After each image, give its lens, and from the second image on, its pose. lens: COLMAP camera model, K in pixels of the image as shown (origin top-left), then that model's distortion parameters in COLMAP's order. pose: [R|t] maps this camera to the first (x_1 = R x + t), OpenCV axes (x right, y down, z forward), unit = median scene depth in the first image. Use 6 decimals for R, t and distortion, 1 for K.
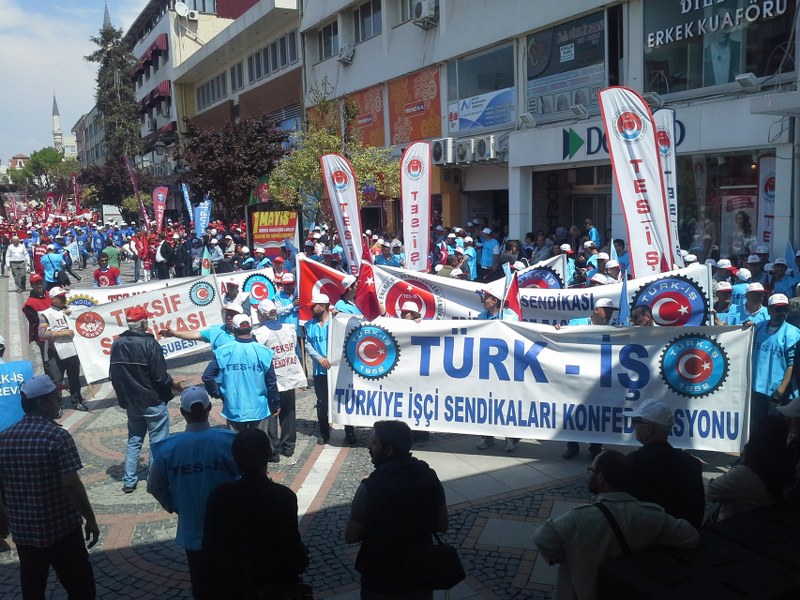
lens RADIAL K [[771.9, 0, 400.6], [0, 771.9, 314.0], [0, 0, 1]] dist [0.066589, -0.138724]
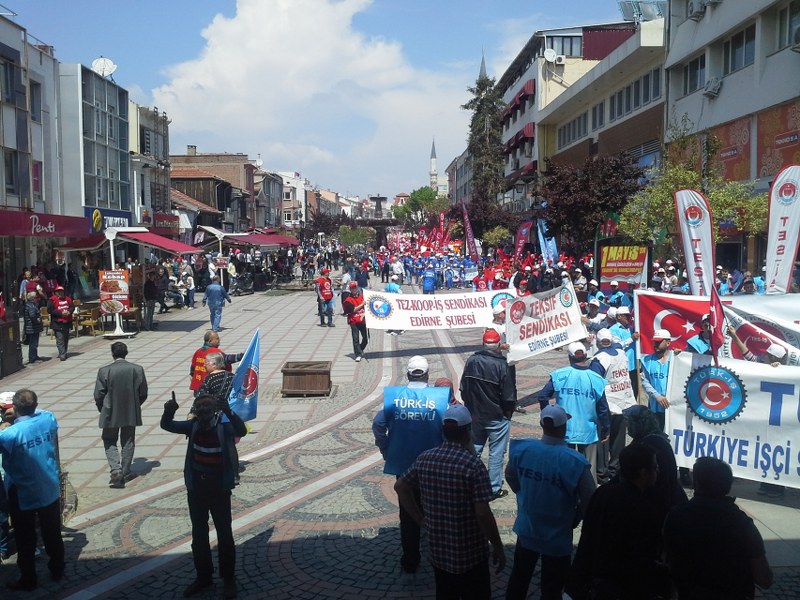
lens RADIAL K [[771.5, 0, 411.5], [0, 771.5, 301.8], [0, 0, 1]] dist [0.021831, -0.007280]
pose [[0.907044, 0.049945, -0.418063, 0.005907], [-0.074834, 0.996254, -0.043341, 0.002007], [0.414332, 0.070597, 0.907384, -0.012150]]
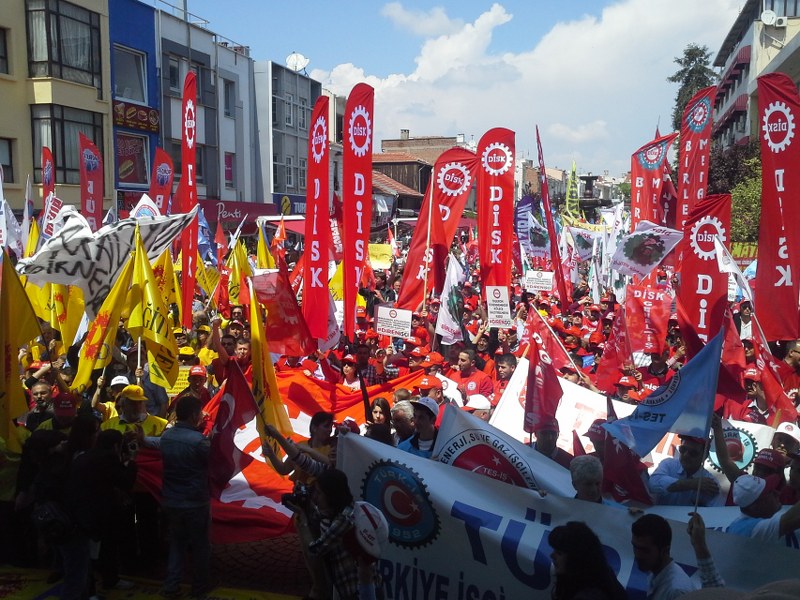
lens RADIAL K [[763.8, 0, 418.8], [0, 763.8, 325.4], [0, 0, 1]] dist [0.051753, -0.146130]
pose [[0.738315, 0.113578, -0.664824, 0.100423], [-0.111538, 0.992708, 0.045726, -0.020593], [0.665169, 0.040393, 0.745599, 0.049873]]
